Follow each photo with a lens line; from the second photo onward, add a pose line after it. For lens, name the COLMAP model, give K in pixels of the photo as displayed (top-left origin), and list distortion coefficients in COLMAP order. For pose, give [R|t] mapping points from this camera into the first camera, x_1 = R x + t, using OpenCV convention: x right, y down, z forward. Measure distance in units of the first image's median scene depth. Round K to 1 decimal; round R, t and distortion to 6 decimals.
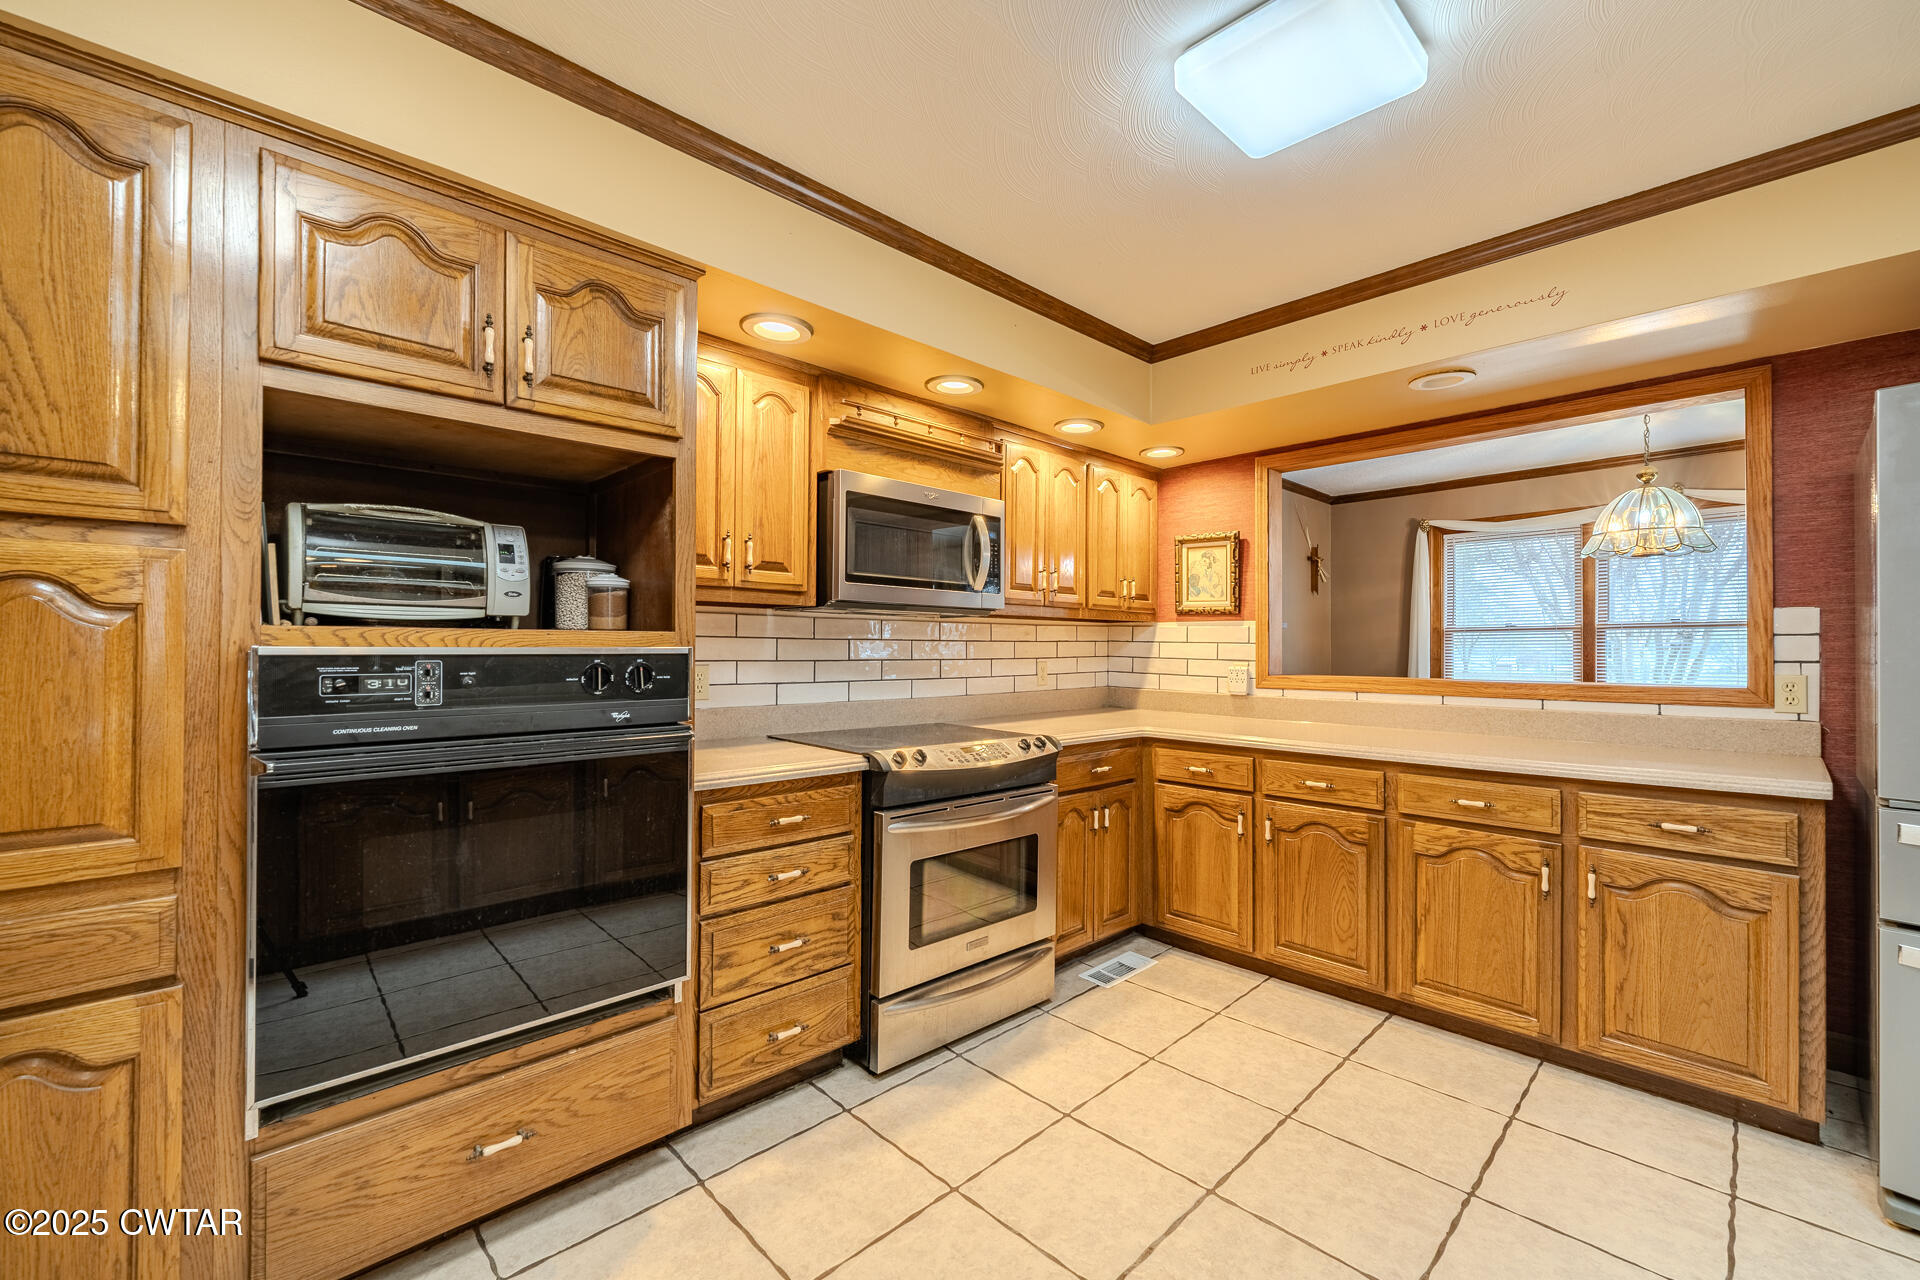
lens RADIAL K [[782.9, 0, 960.0], [0, 782.9, 640.0], [0, 0, 1]] dist [0.000890, -0.000192]
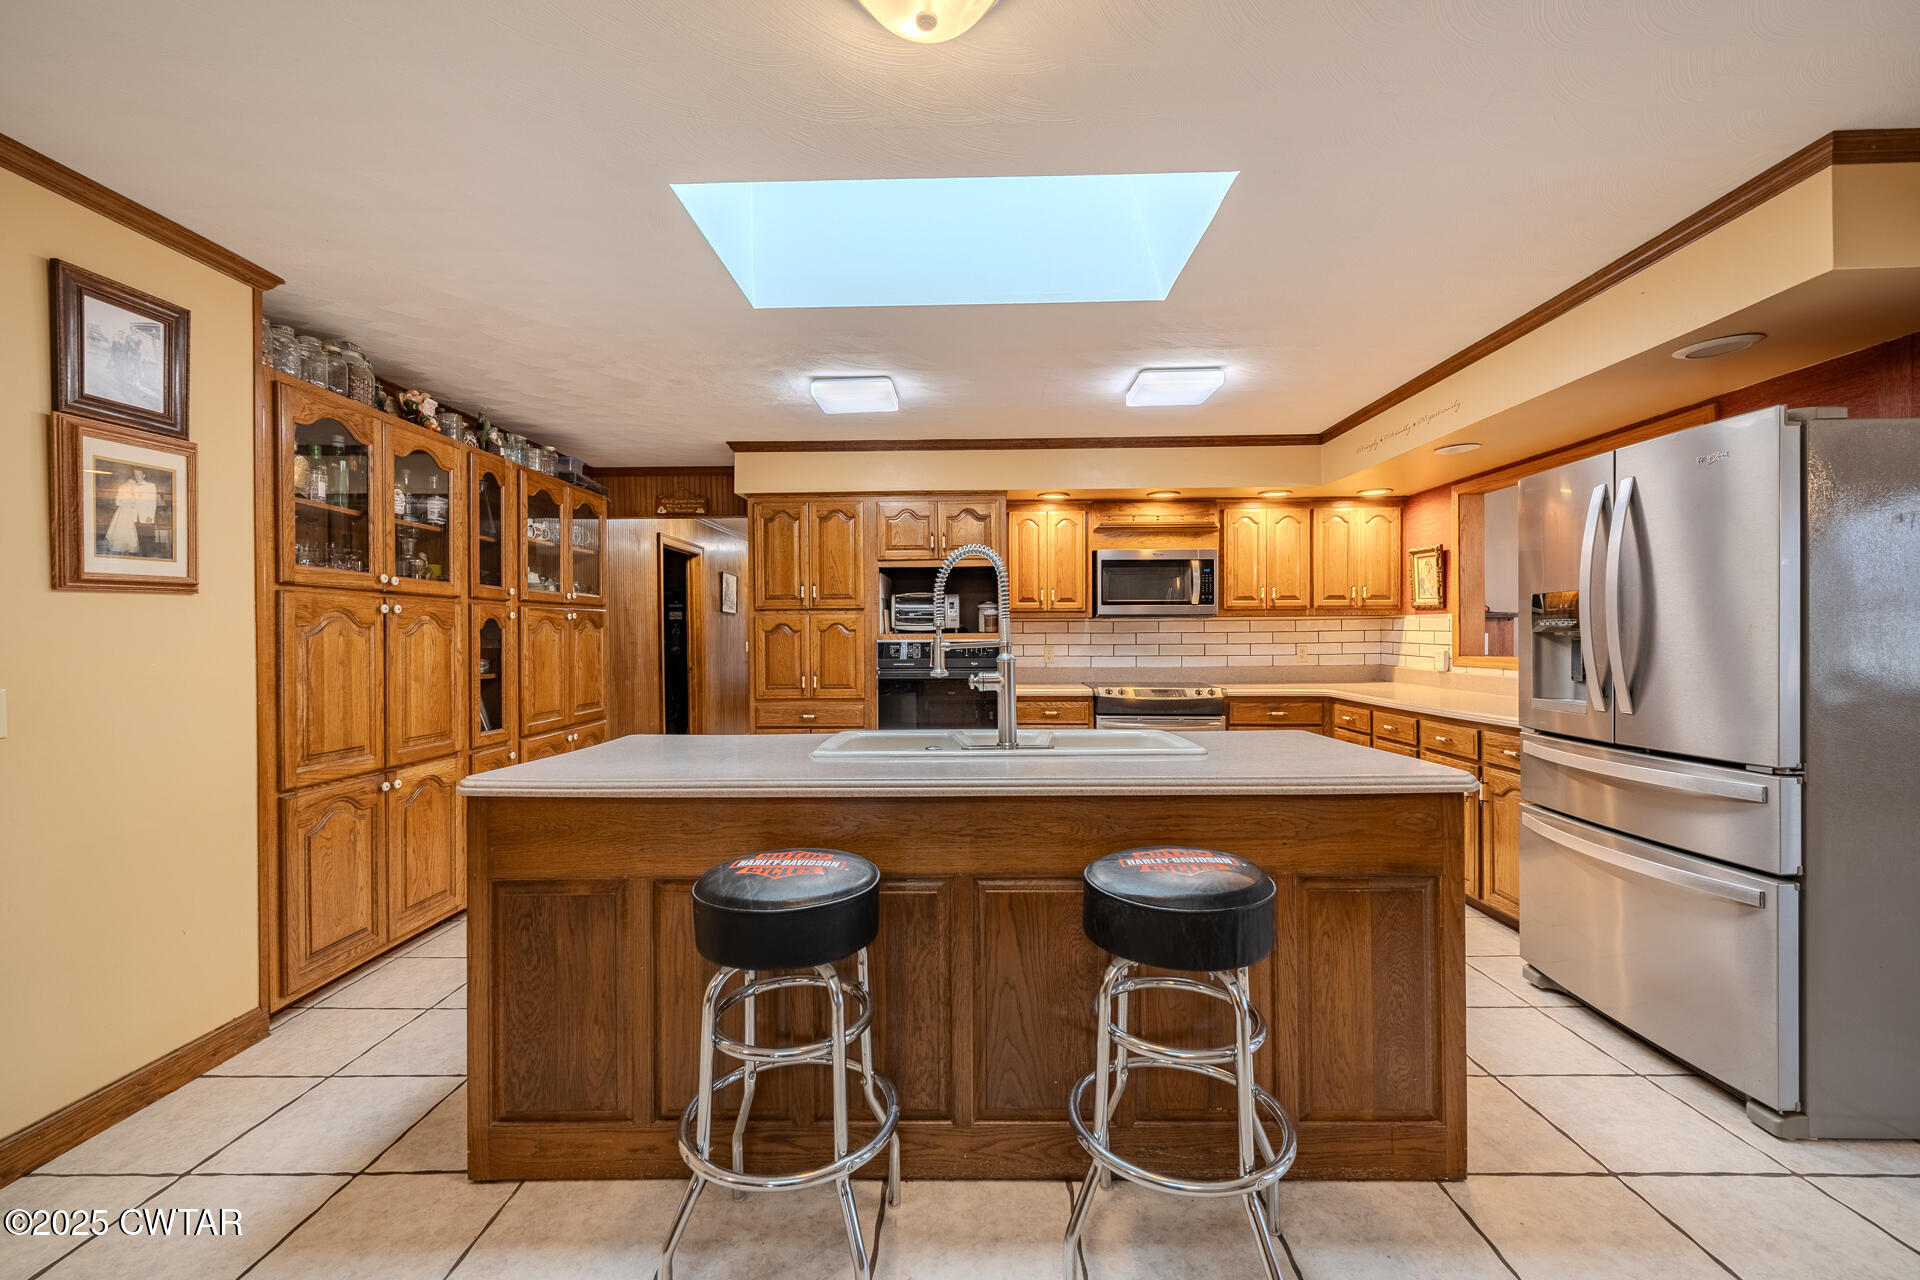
lens RADIAL K [[782.9, 0, 960.0], [0, 782.9, 640.0], [0, 0, 1]] dist [0.000890, -0.000192]
pose [[0.709452, -0.005488, -0.704732, 1.079970], [0.016877, 0.999815, 0.009205, -0.010311], [0.704551, -0.018424, 0.709414, -0.731282]]
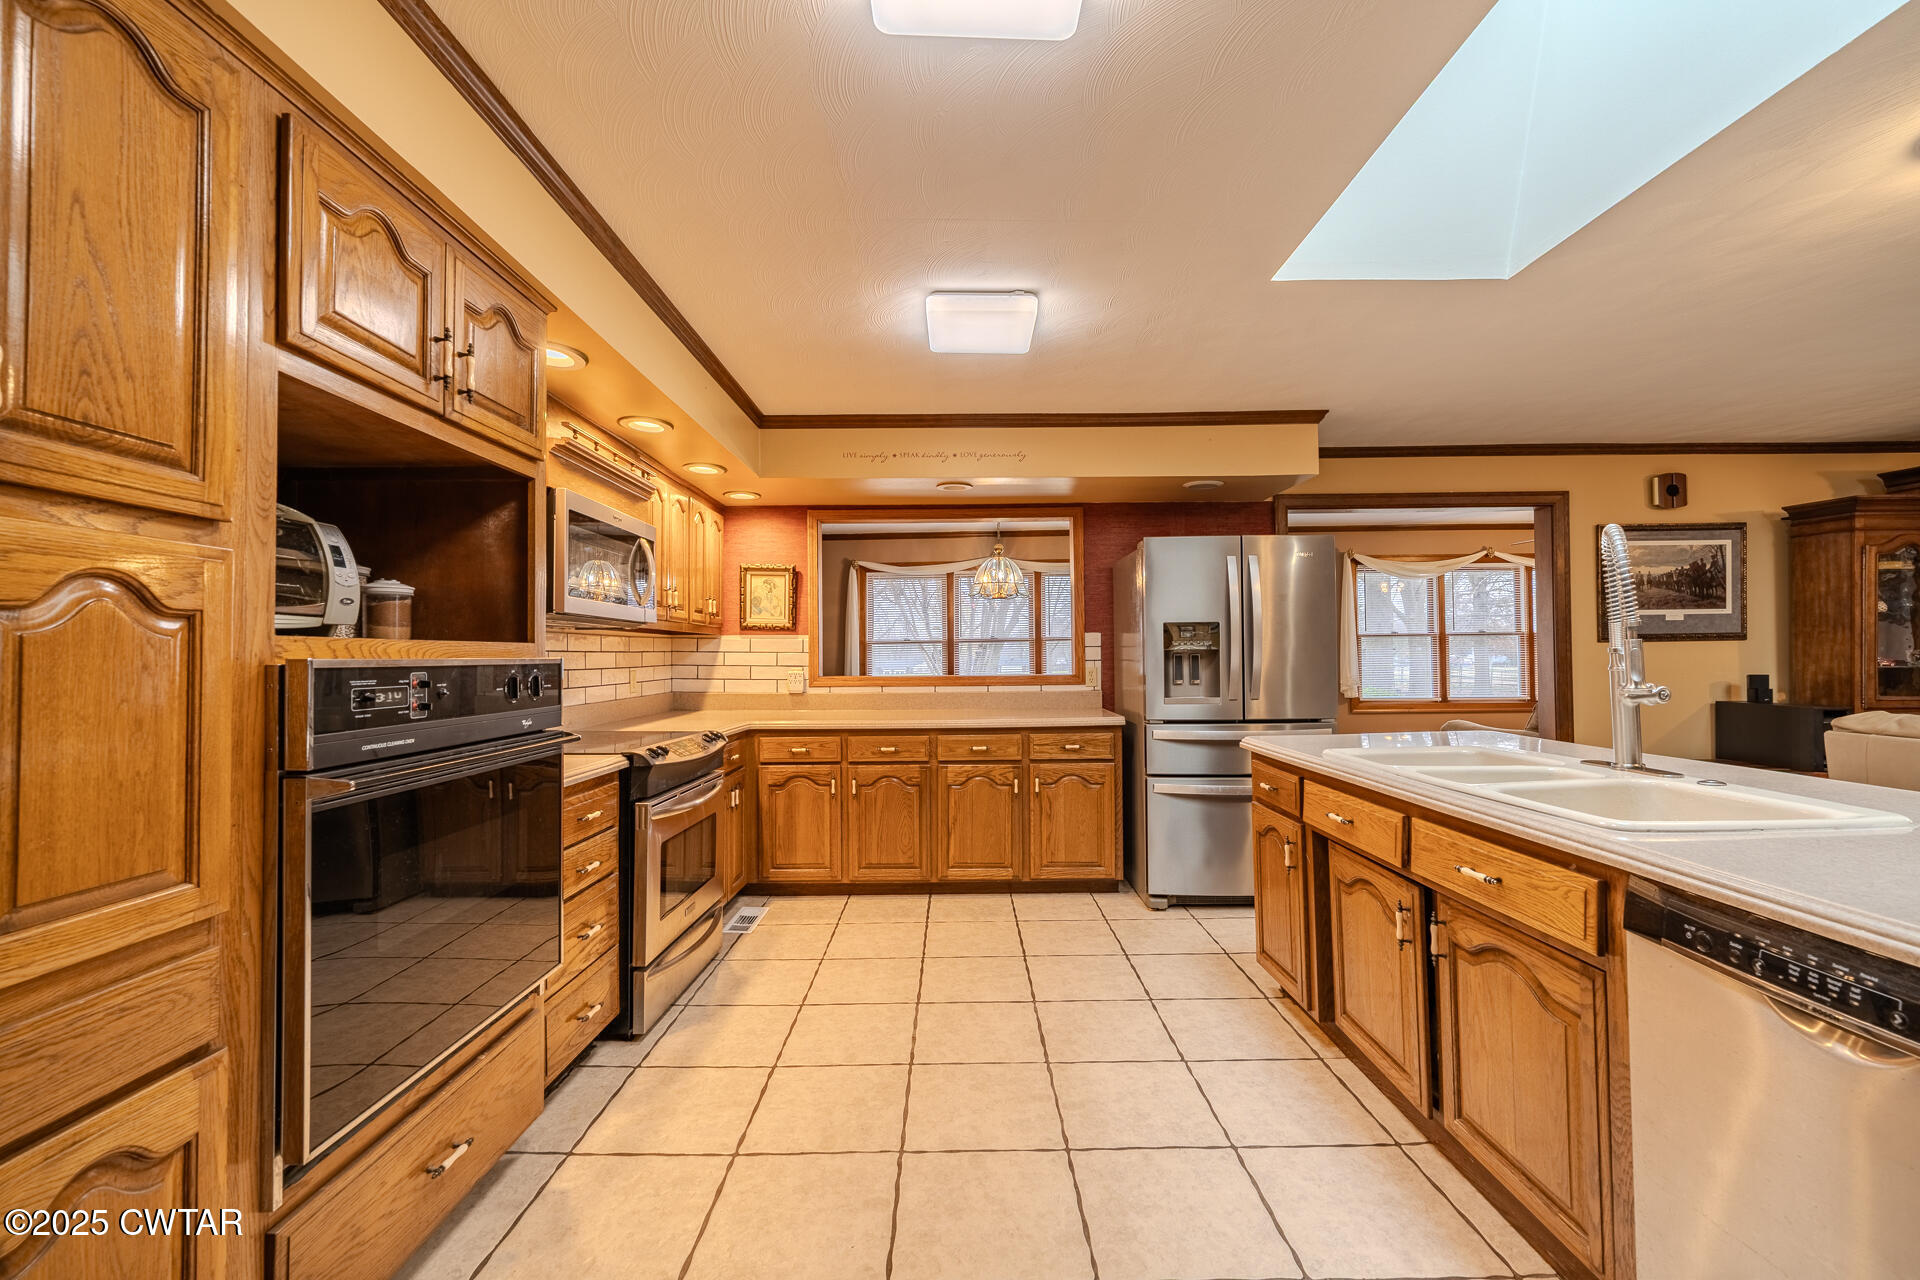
lens RADIAL K [[770.3, 0, 960.0], [0, 770.3, 640.0], [0, 0, 1]] dist [0.001678, -0.000203]
pose [[0.693679, 0.006653, 0.720254, -0.562163], [0.003215, 0.999919, -0.012333, -0.000291], [-0.720277, 0.010871, 0.693601, -0.102638]]
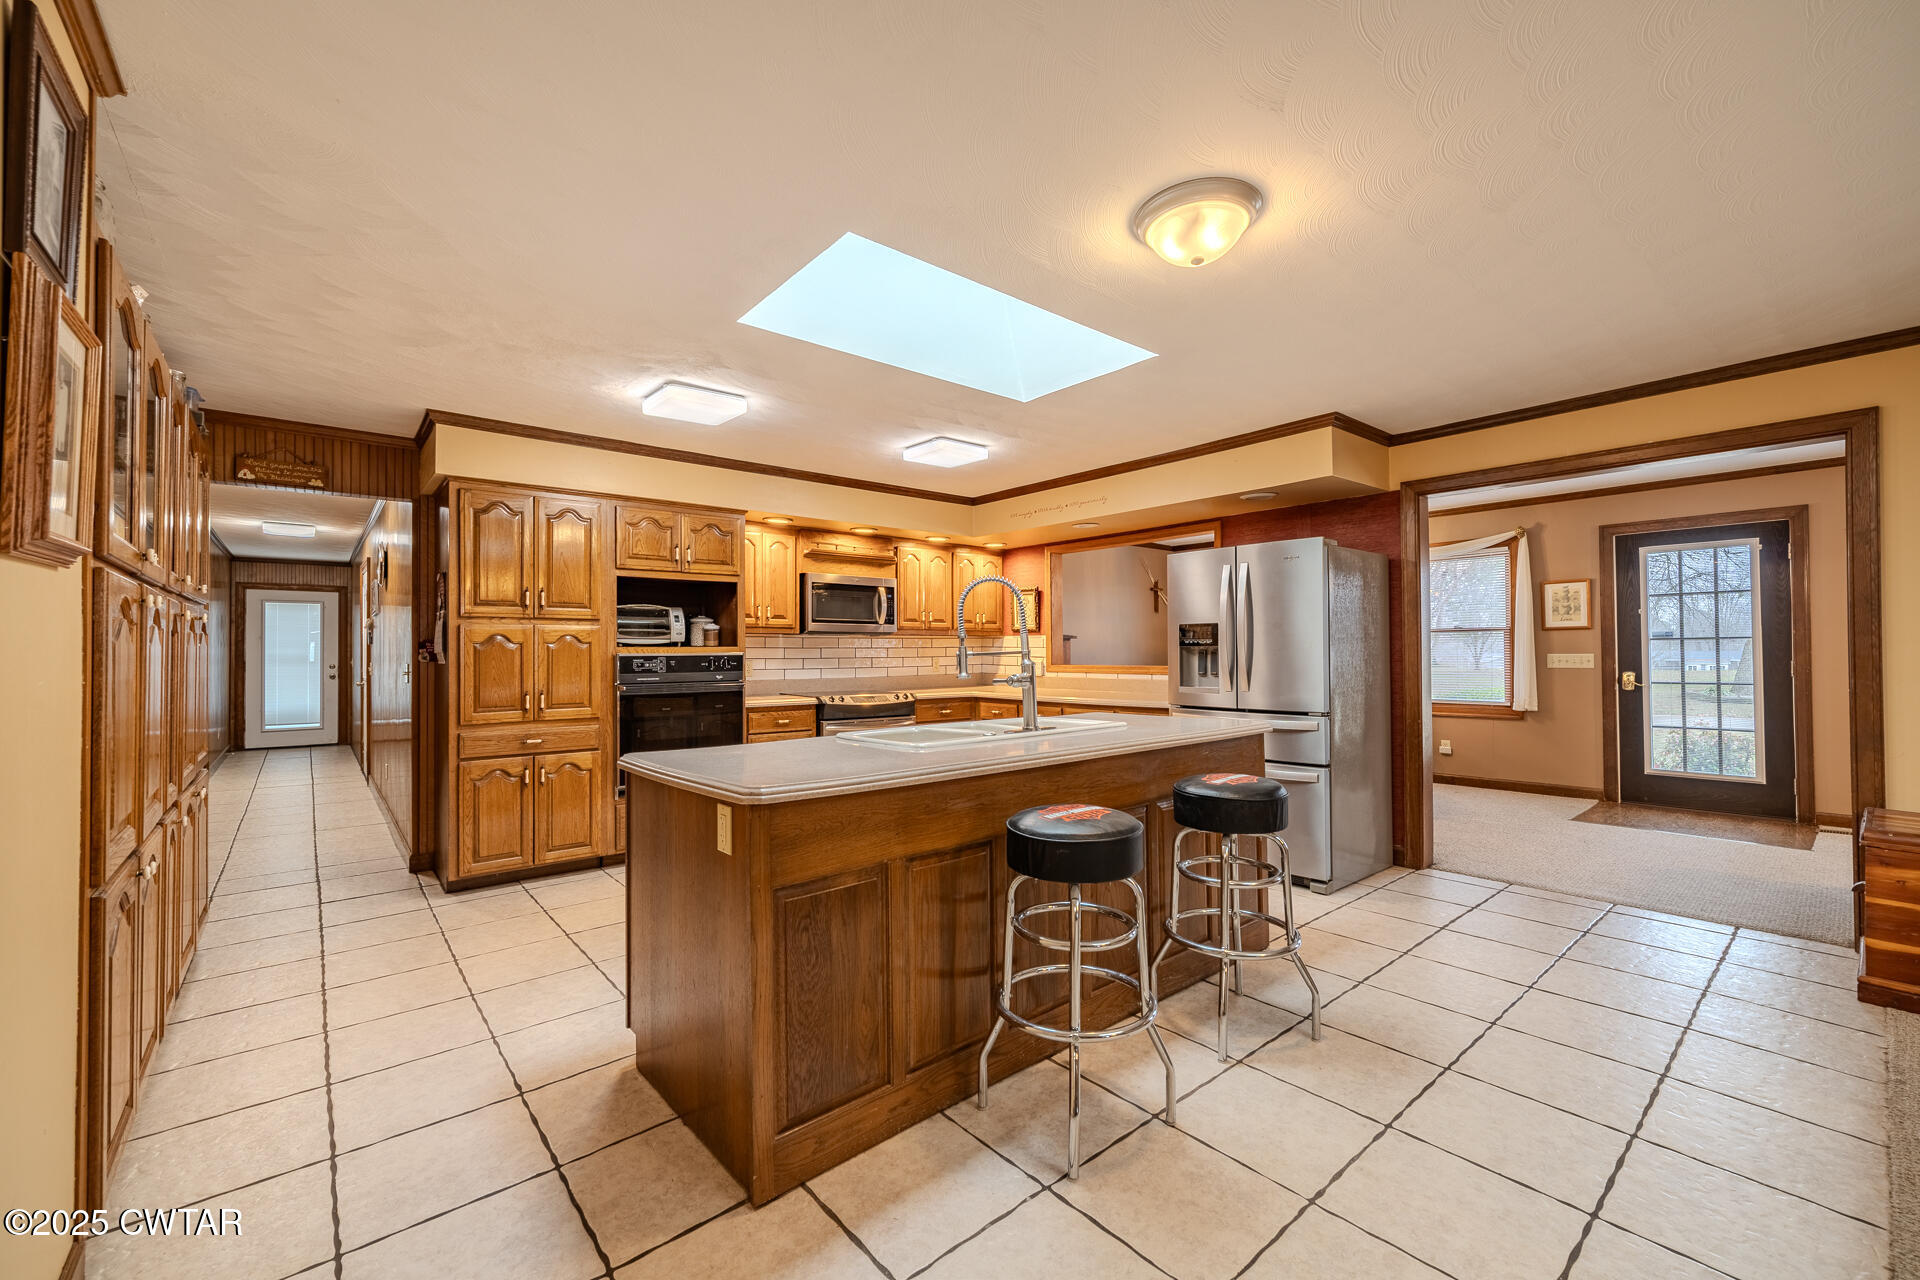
lens RADIAL K [[770.3, 0, 960.0], [0, 770.3, 640.0], [0, 0, 1]] dist [0.001678, -0.000203]
pose [[0.997908, -0.010581, -0.063776, 0.443586], [0.010311, 0.999936, -0.004572, -0.011289], [0.063820, 0.003904, 0.997954, -1.247240]]
